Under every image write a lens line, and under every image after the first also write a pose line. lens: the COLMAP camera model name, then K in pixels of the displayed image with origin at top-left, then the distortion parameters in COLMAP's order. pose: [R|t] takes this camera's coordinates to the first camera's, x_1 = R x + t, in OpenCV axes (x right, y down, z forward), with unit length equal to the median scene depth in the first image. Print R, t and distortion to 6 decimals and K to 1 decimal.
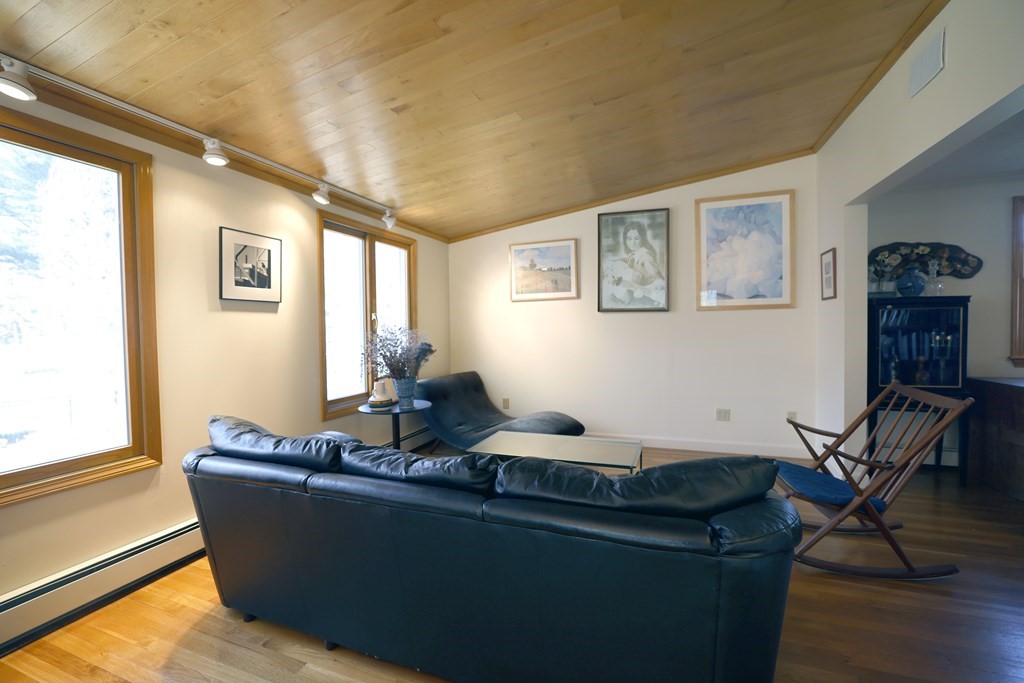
lens RADIAL K [[449.4, 0, 504.4], [0, 449.4, 337.7], [0, 0, 1]] dist [-0.000809, 0.000205]
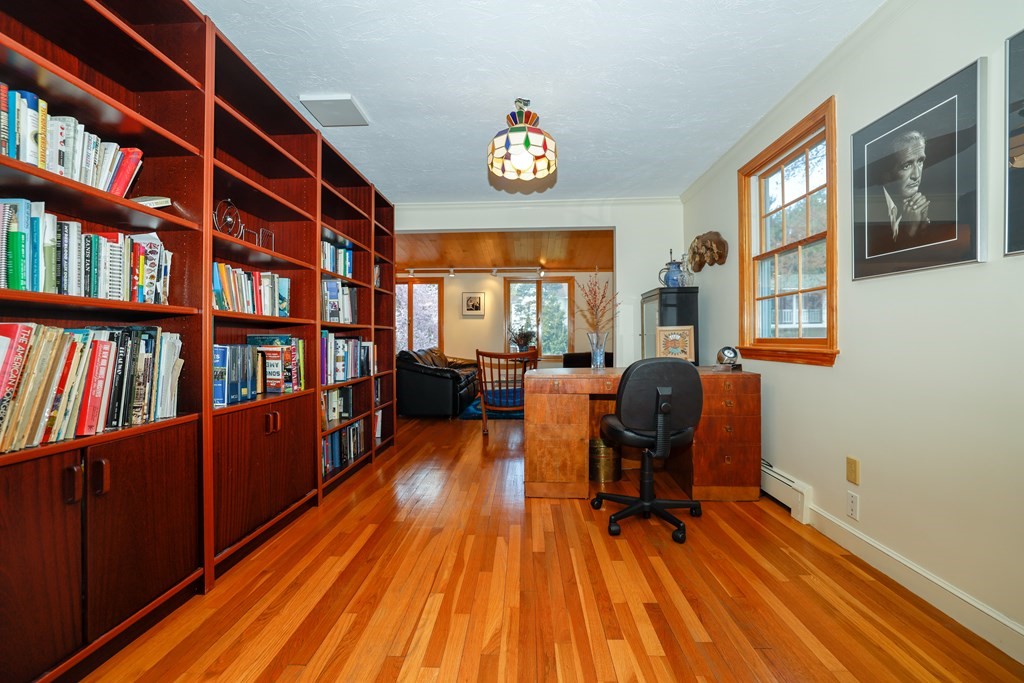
lens RADIAL K [[449.4, 0, 504.4], [0, 449.4, 337.7], [0, 0, 1]] dist [-0.000809, 0.000205]
pose [[0.333642, 0.014922, -0.942582, 2.249791], [-0.031051, 0.999506, 0.004832, 0.044684], [0.942188, 0.027656, 0.333941, 0.203012]]
